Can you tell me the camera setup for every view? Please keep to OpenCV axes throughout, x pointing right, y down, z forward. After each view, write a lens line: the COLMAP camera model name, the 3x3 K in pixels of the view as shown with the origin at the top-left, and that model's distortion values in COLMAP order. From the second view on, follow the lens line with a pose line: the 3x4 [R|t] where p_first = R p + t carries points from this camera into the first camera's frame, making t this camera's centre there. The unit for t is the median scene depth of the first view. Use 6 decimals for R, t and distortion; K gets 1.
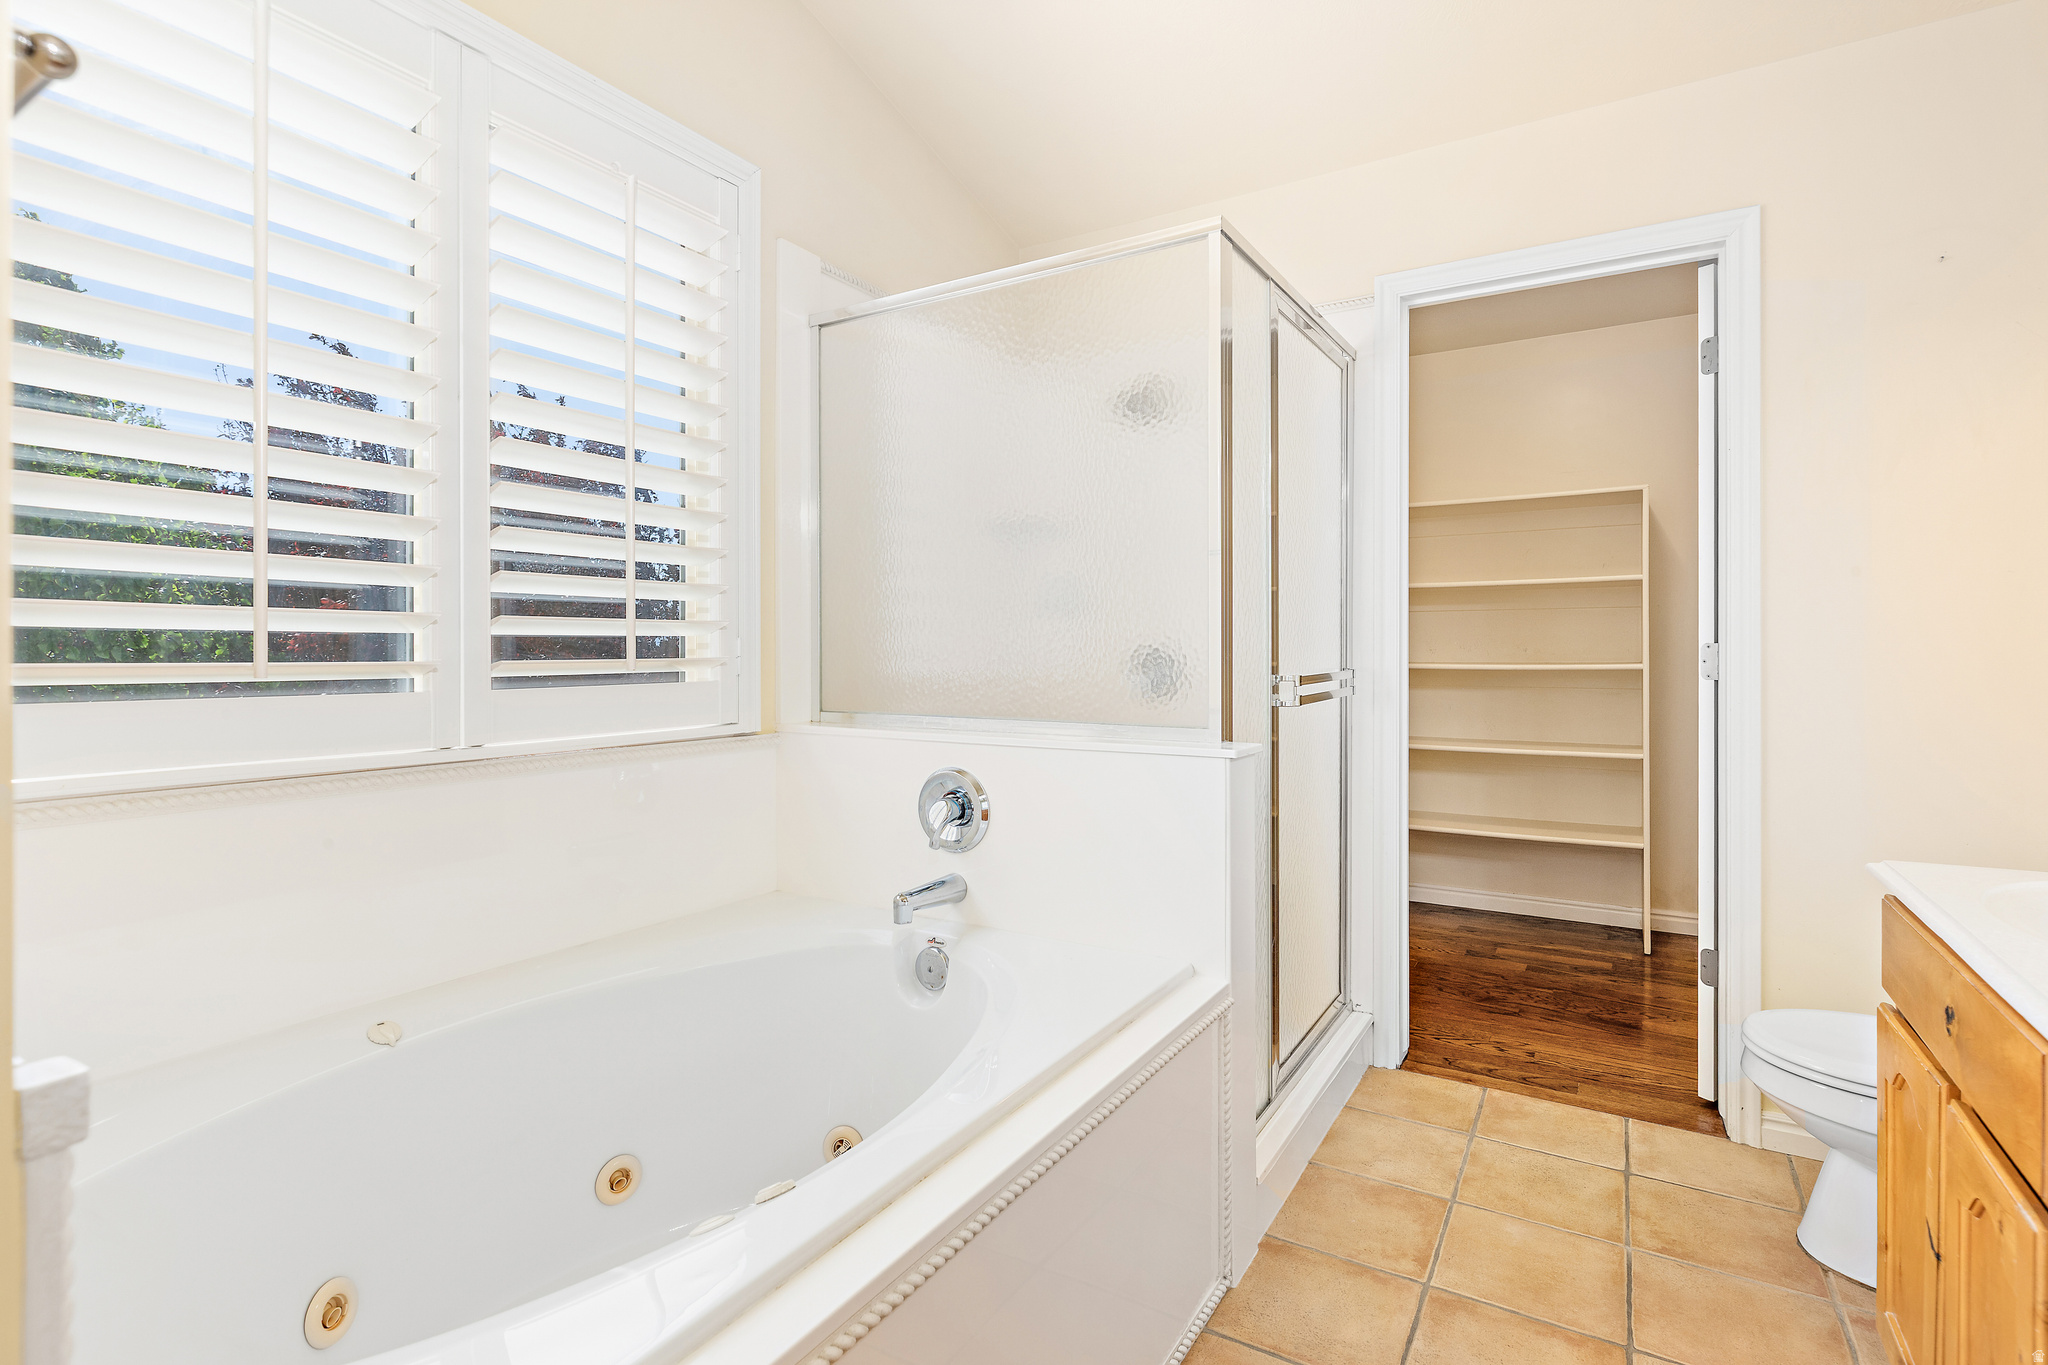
lens RADIAL K [[965.0, 0, 1036.1], [0, 965.0, 652.5], [0, 0, 1]] dist [-0.004110, -0.001845]
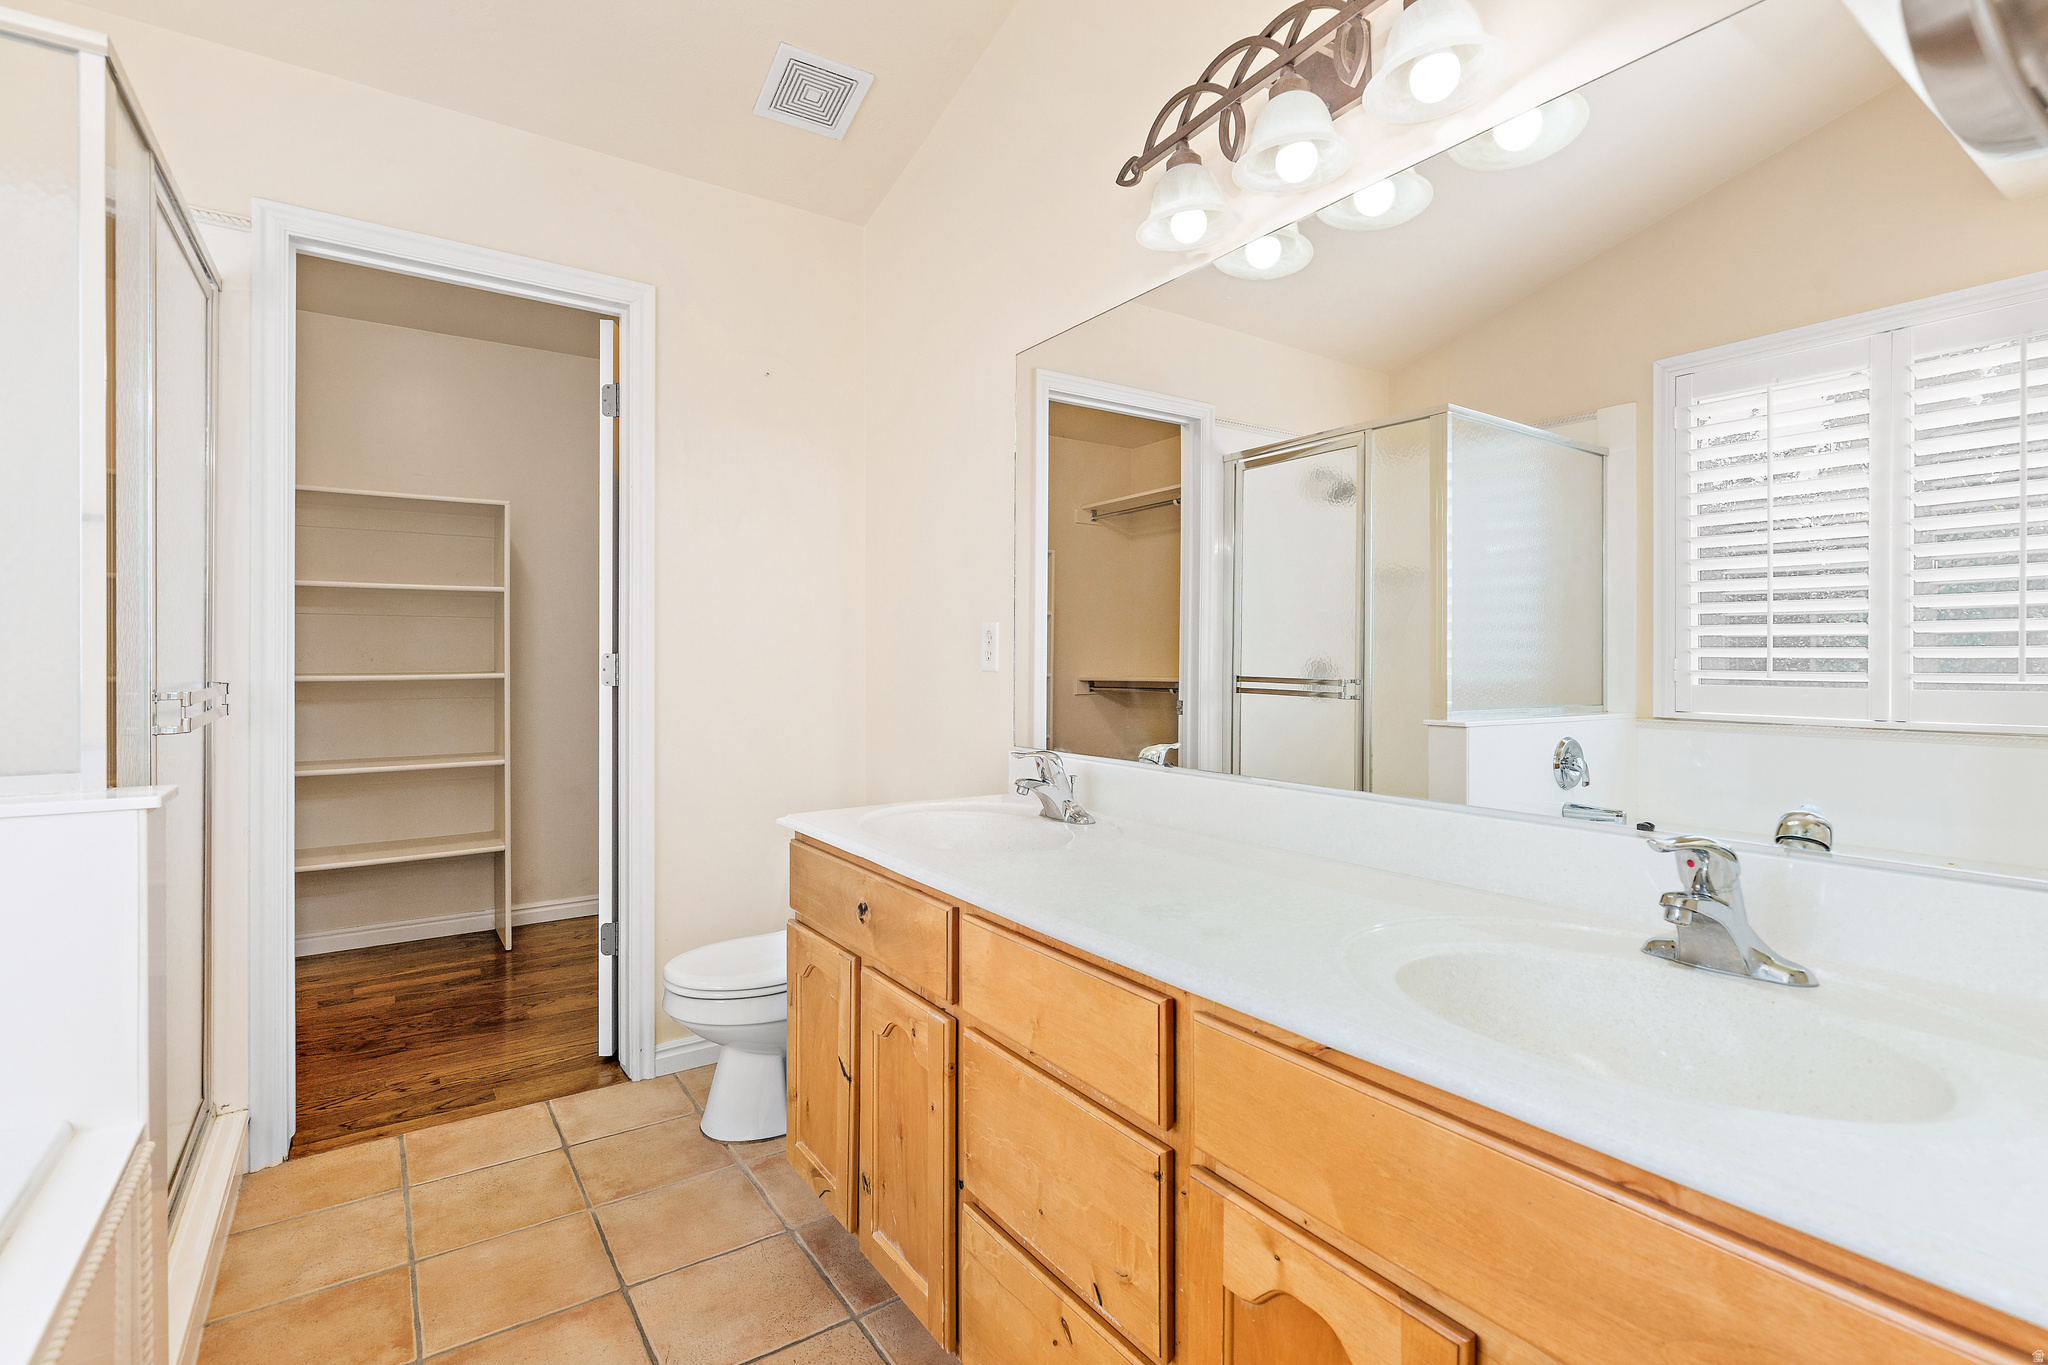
lens RADIAL K [[965.0, 0, 1039.8], [0, 965.0, 668.9], [0, 0, 1]] dist [-0.004110, -0.001845]
pose [[0.394747, -0.007242, 0.918761, -0.141580], [0.000197, 0.999970, 0.007797, -0.000681], [-0.918790, -0.002897, 0.394736, 0.081713]]
